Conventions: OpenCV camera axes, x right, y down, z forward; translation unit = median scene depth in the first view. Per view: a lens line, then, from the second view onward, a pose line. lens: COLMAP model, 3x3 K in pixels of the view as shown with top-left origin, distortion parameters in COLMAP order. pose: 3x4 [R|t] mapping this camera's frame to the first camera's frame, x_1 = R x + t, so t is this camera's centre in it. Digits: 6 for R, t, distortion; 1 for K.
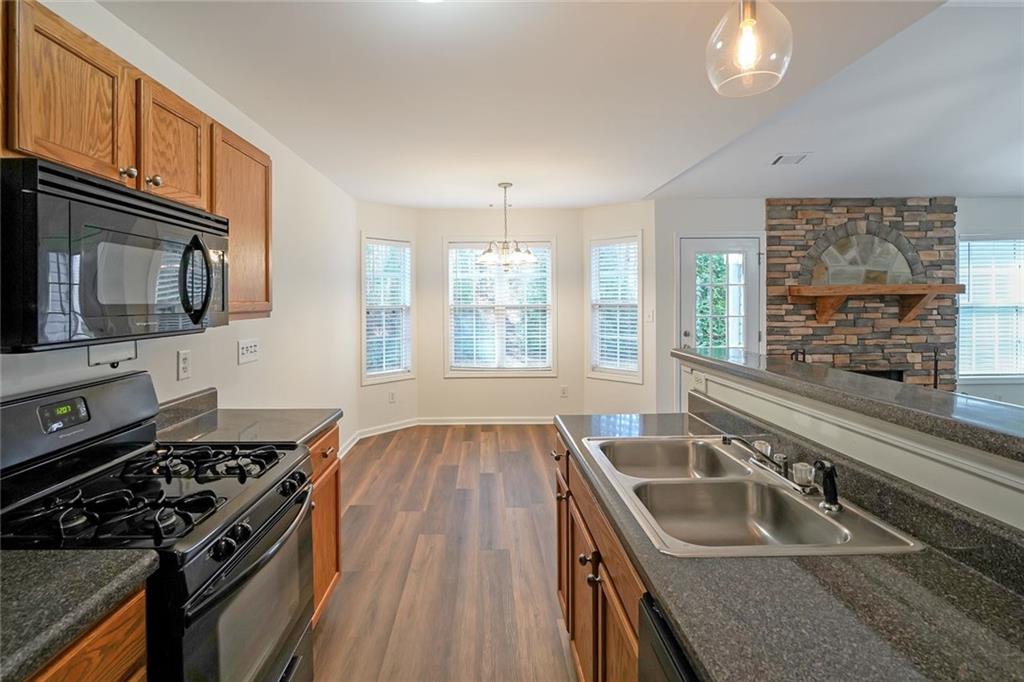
lens RADIAL K [[484.5, 0, 478.2], [0, 484.5, 300.4], [0, 0, 1]] dist [-0.011361, 0.004169]
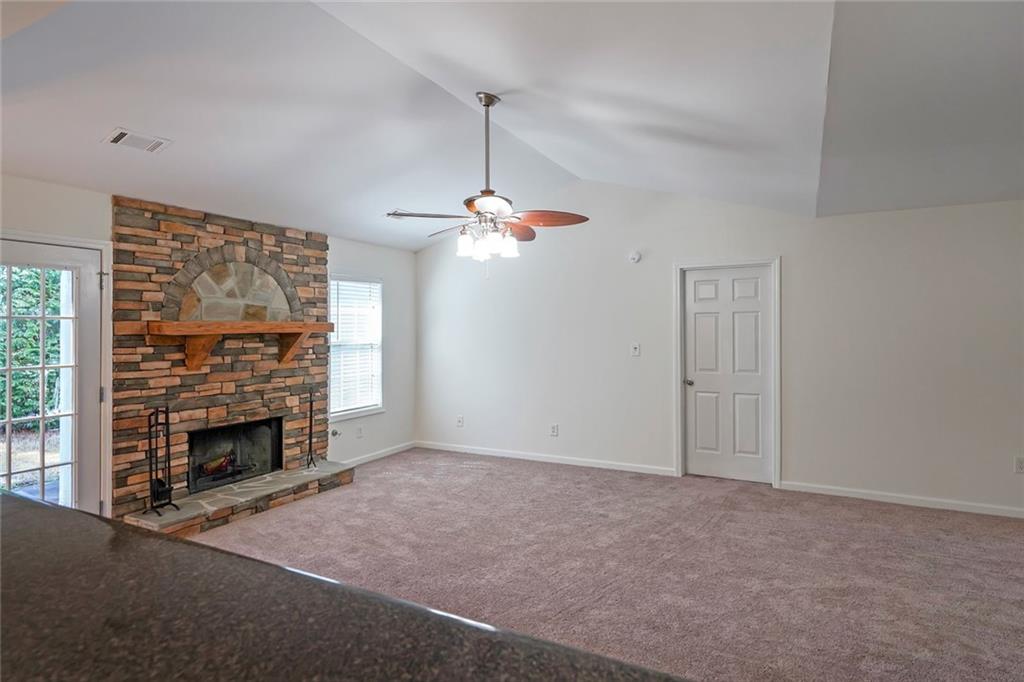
lens RADIAL K [[550.2, 0, 523.2], [0, 550.2, 327.5], [0, 0, 1]] dist [0.007079, 0.000261]
pose [[0.461615, 0.007813, 0.887046, 0.167078], [0.004810, 0.999924, -0.011310, -0.008457], [-0.887067, 0.009488, 0.461542, 0.112827]]
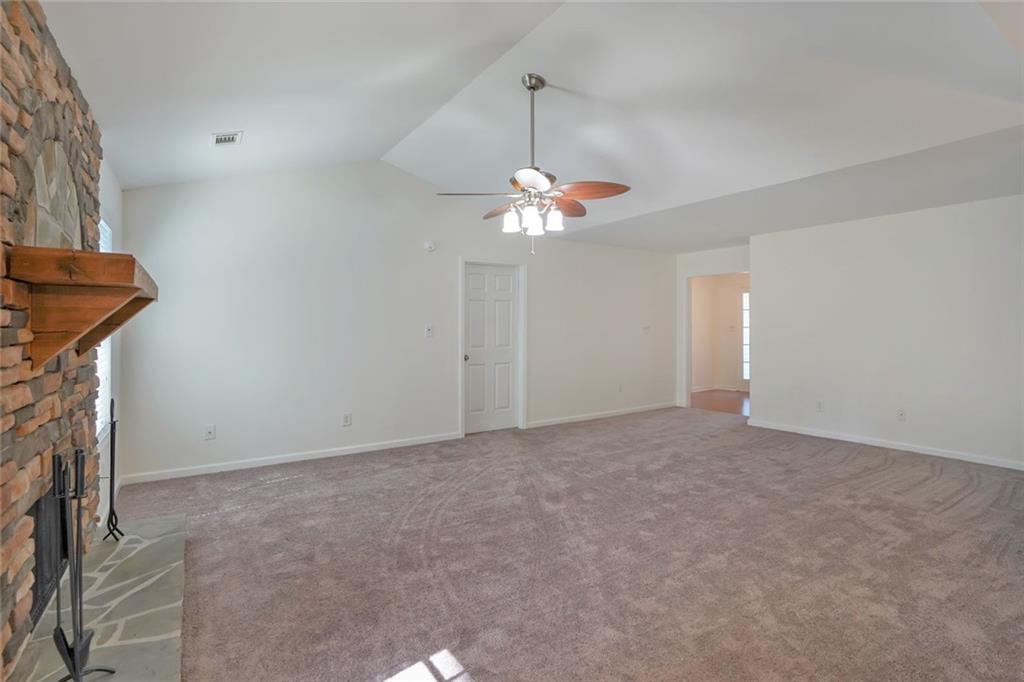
lens RADIAL K [[484.5, 0, 511.4], [0, 484.5, 333.9], [0, 0, 1]] dist [-0.011361, 0.004169]
pose [[-0.540795, 0.009703, 0.841098, 0.261236], [0.017495, 0.999847, -0.000287, 0.035481], [-0.840972, 0.014560, -0.540882, 0.876736]]
